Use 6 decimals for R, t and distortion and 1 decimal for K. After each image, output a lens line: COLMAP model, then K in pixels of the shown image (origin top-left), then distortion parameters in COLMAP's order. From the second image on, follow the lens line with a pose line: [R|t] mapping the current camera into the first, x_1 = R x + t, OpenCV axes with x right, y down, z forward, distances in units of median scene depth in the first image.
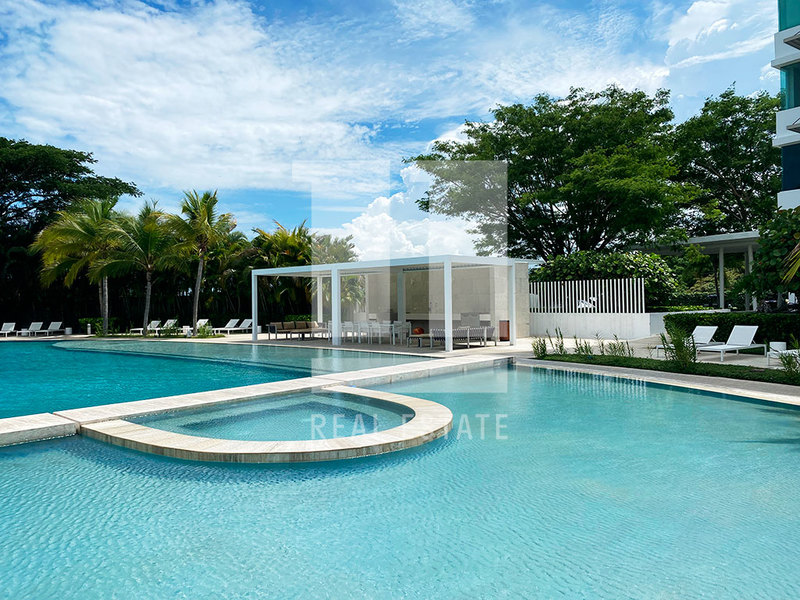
lens RADIAL K [[610.5, 0, 397.0], [0, 610.5, 299.8], [0, 0, 1]] dist [0.005358, 0.000219]
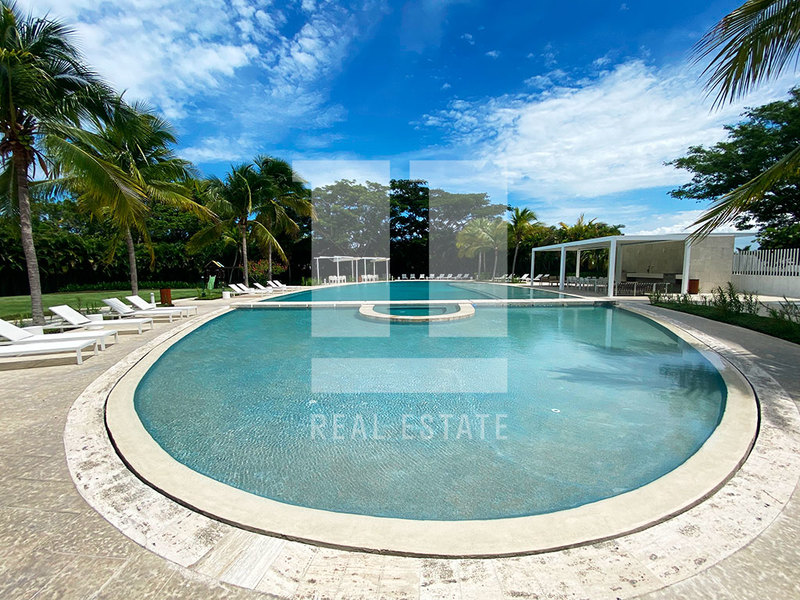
lens RADIAL K [[326.9, 0, 399.6], [0, 326.9, 303.3], [0, 0, 1]] dist [0.009961, -0.015629]
pose [[0.666102, 0.086902, -0.740781, 0.256994], [0.003312, 0.992835, 0.119449, -0.002329], [0.745854, -0.082019, 0.661041, 0.005504]]
